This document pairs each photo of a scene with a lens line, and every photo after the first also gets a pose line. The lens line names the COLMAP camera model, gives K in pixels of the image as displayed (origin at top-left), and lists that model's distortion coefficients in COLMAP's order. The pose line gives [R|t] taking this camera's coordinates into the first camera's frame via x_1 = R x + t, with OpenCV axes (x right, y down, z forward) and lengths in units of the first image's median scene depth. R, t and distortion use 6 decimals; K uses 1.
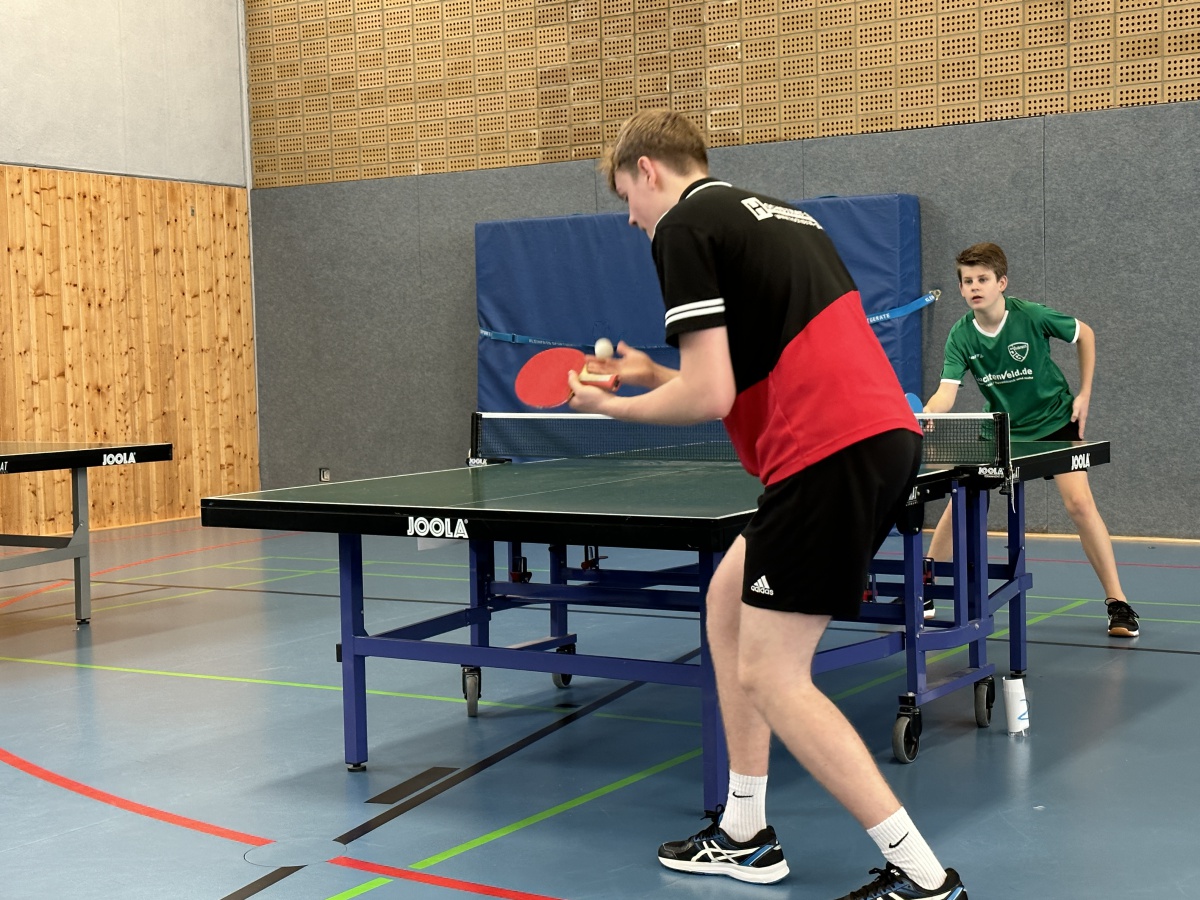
lens RADIAL K [[1835.2, 0, 600.0], [0, 1835.2, 450.0], [0, 0, 1]] dist [0.096465, -0.078230]
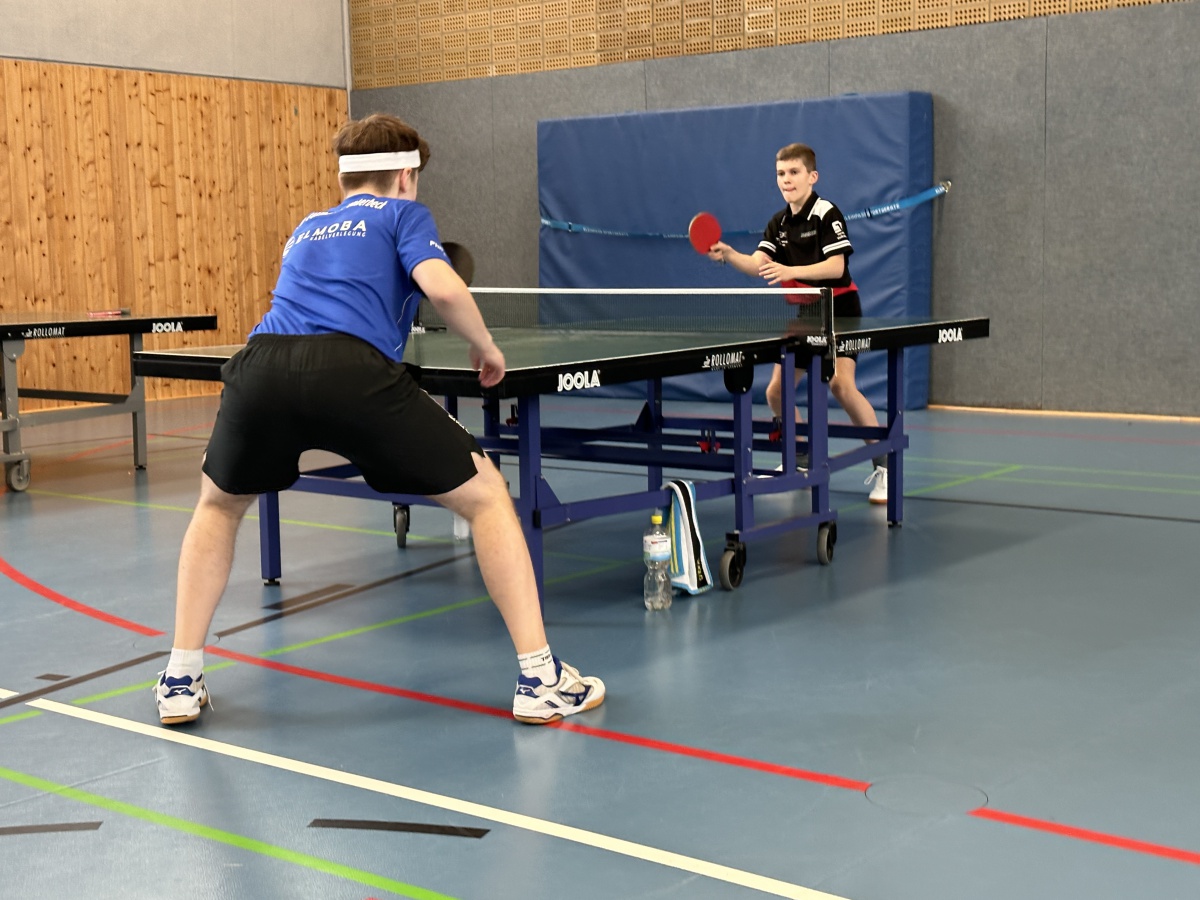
lens RADIAL K [[1735.5, 0, 600.0], [0, 1735.5, 450.0], [0, 0, 1]] dist [0.146127, -0.379245]
pose [[0.992907, 0.019068, -0.117356, 0.096126], [-0.011647, 0.997908, 0.063599, 0.005985], [0.118323, -0.061781, 0.991051, -0.039286]]
